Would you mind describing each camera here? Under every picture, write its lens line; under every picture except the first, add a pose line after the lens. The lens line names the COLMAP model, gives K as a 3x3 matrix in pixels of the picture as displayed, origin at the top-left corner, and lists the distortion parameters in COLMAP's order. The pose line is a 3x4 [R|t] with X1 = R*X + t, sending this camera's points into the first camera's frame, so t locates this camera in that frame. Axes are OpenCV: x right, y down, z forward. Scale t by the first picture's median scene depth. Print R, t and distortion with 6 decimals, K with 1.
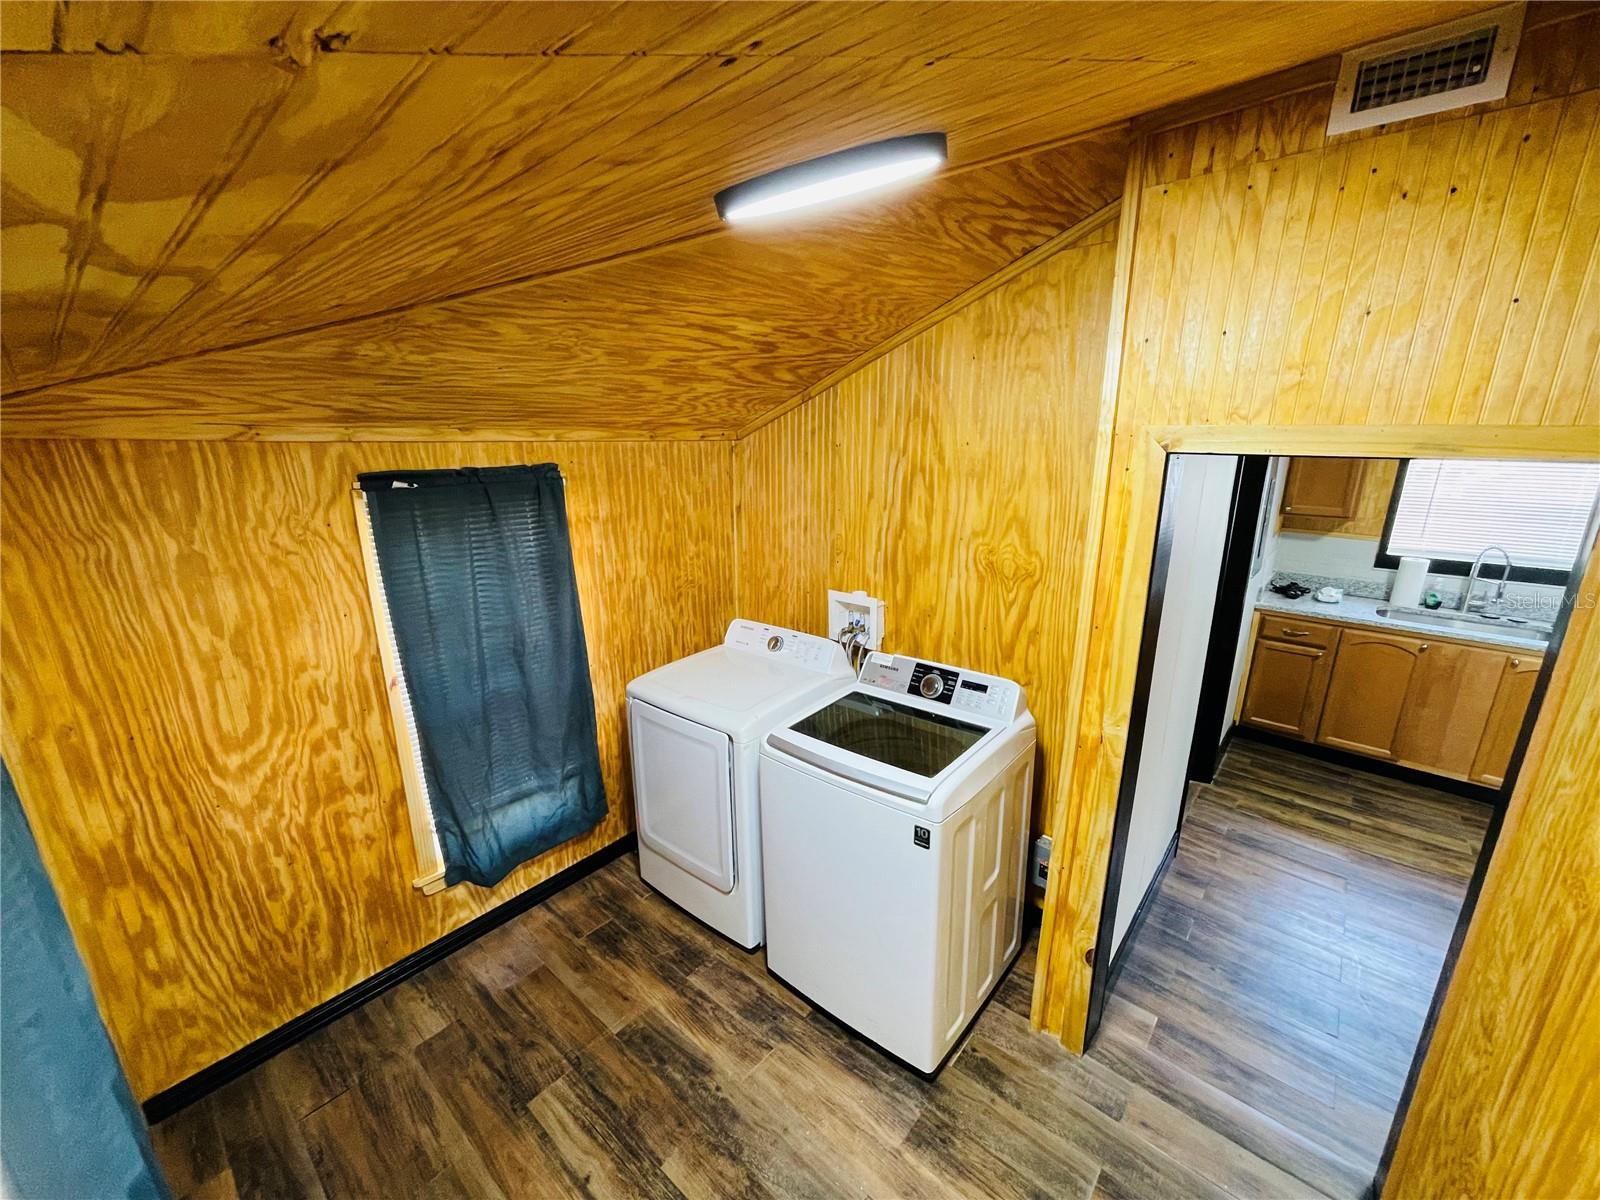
lens RADIAL K [[642.9, 0, 802.8], [0, 642.9, 612.4], [0, 0, 1]] dist [0.002016, -0.001427]
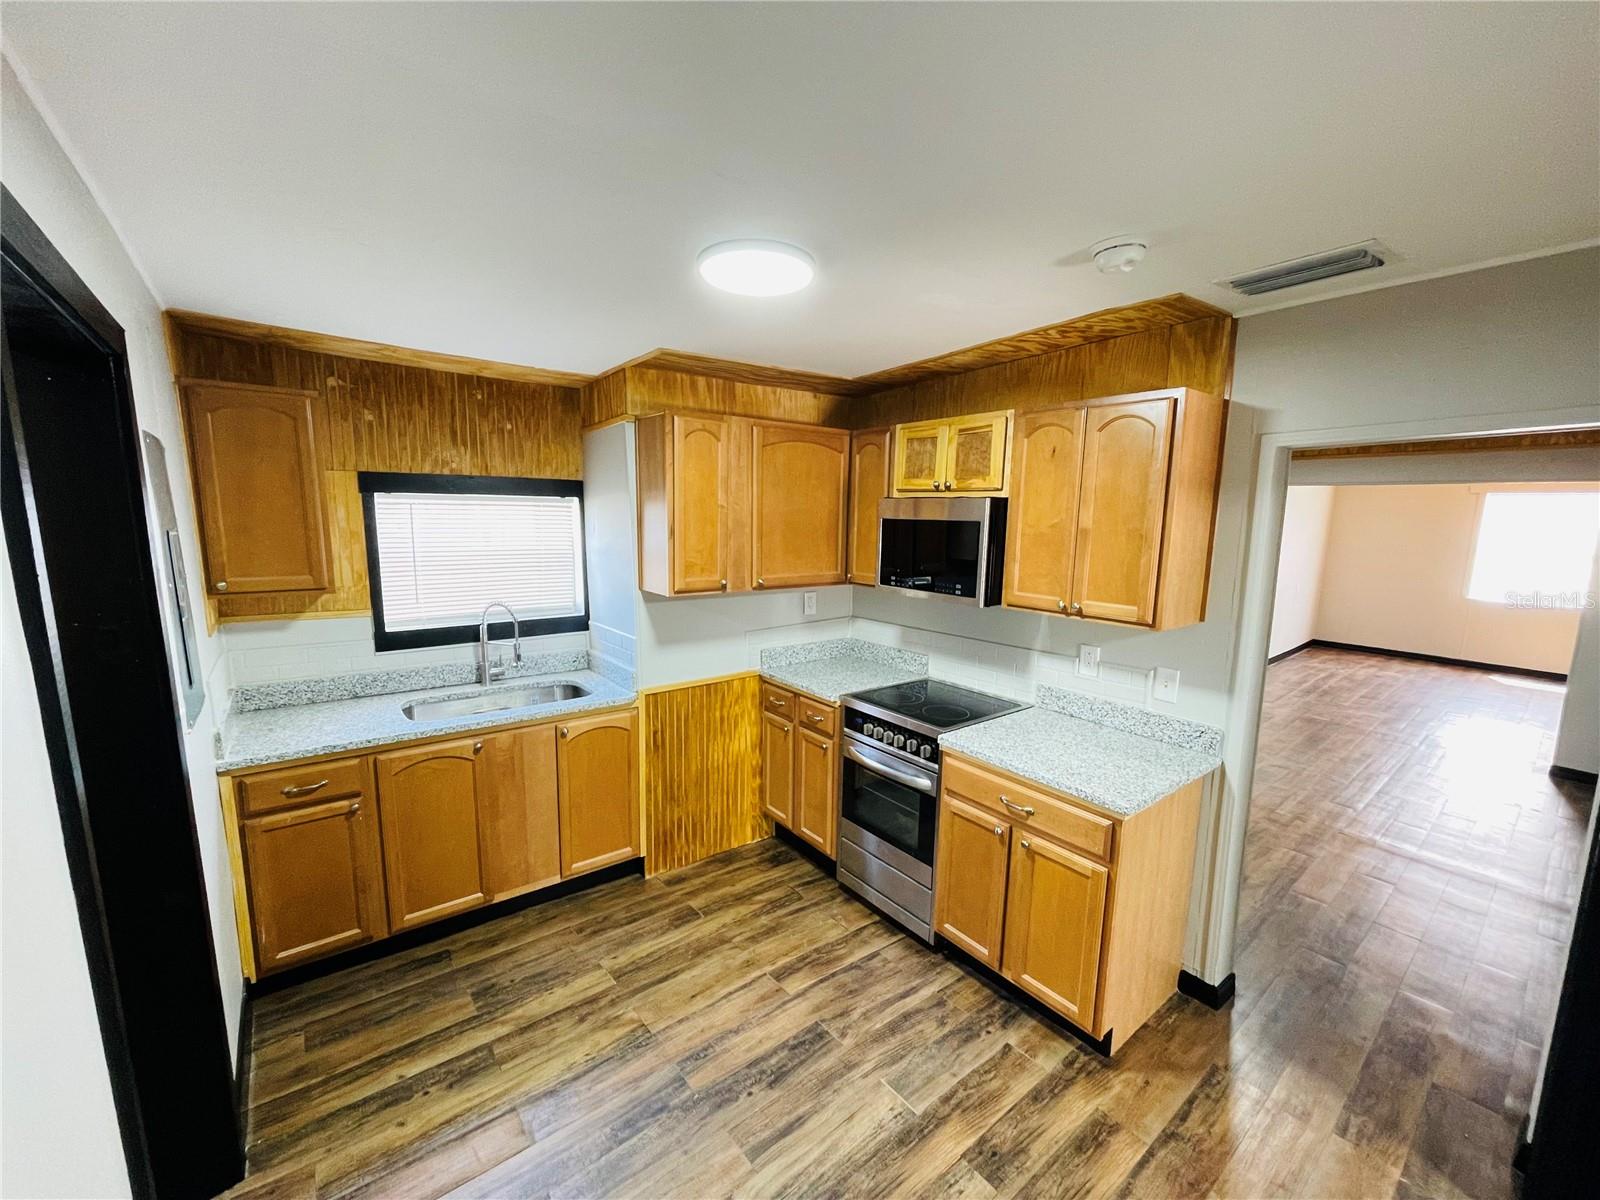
lens RADIAL K [[642.9, 0, 801.0], [0, 642.9, 615.1], [0, 0, 1]] dist [0.002016, -0.001427]
pose [[0.186809, -0.146253, 0.971449, 0.497879], [0.248417, 0.963752, 0.097324, -0.107877], [-0.950469, 0.223143, 0.216370, 0.671056]]
